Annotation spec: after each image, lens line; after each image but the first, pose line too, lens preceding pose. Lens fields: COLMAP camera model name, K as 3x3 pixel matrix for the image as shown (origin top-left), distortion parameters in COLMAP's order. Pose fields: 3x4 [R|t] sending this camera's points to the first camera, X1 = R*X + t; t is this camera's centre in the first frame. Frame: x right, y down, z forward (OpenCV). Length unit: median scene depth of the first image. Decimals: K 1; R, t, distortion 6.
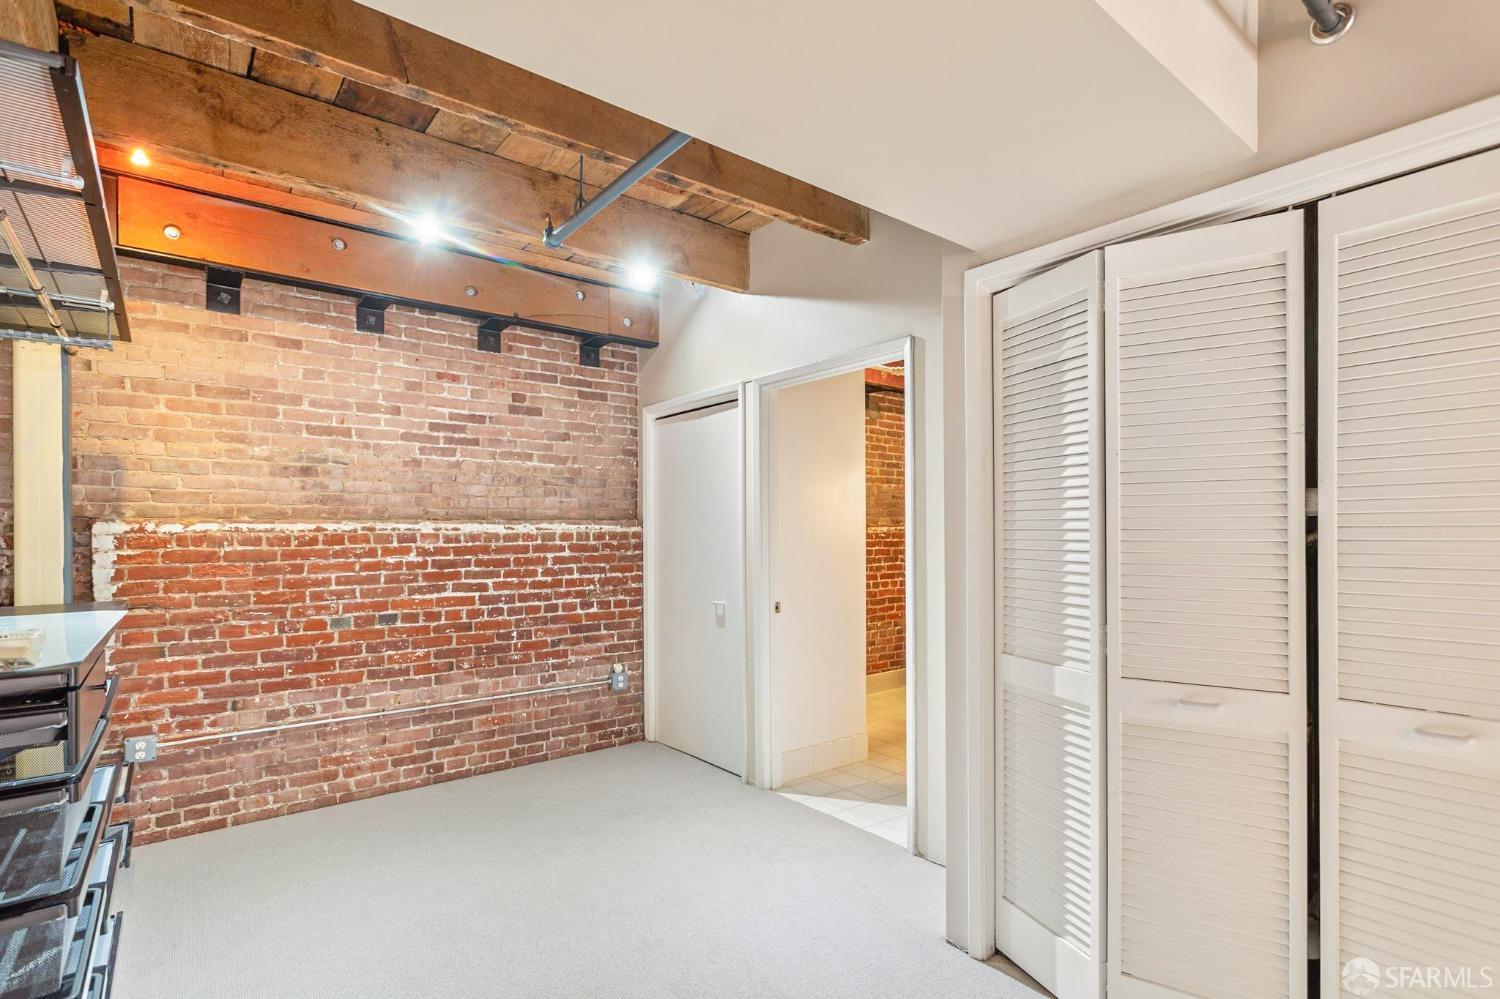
lens RADIAL K [[732.2, 0, 750.1], [0, 732.2, 511.9], [0, 0, 1]] dist [-0.012006, 0.006568]
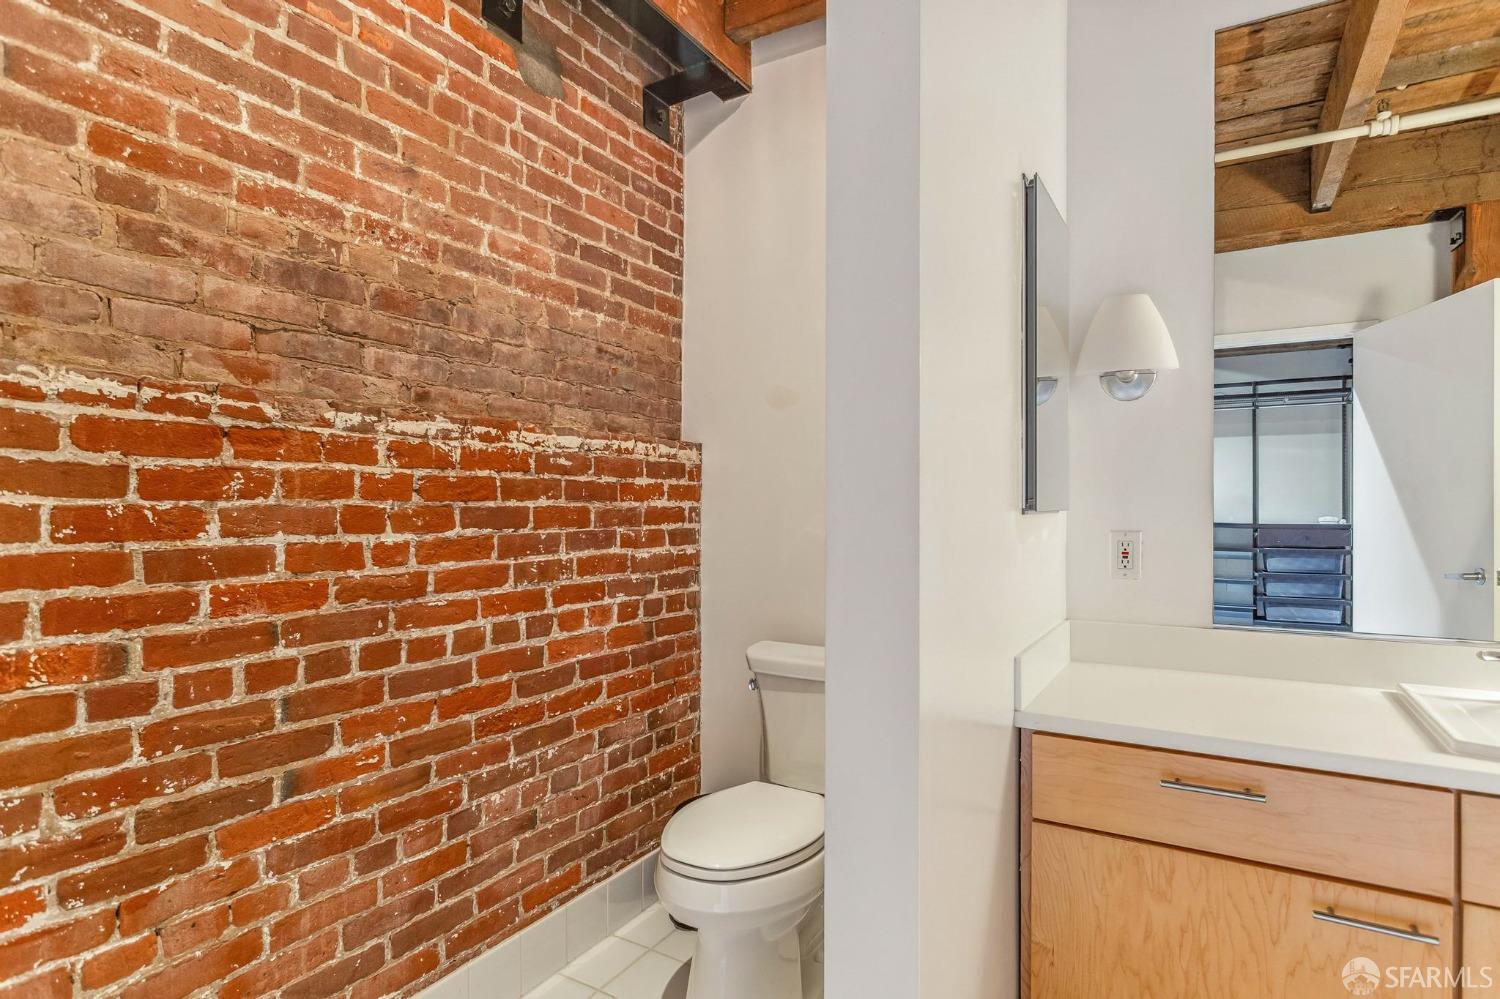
lens RADIAL K [[760.8, 0, 747.3], [0, 760.8, 501.5], [0, 0, 1]] dist [-0.005173, -0.000181]
pose [[0.937196, 0.003092, 0.348789, 0.140766], [-0.008118, 0.999883, 0.012949, 0.043394], [-0.348708, -0.014968, 0.937112, 0.667420]]
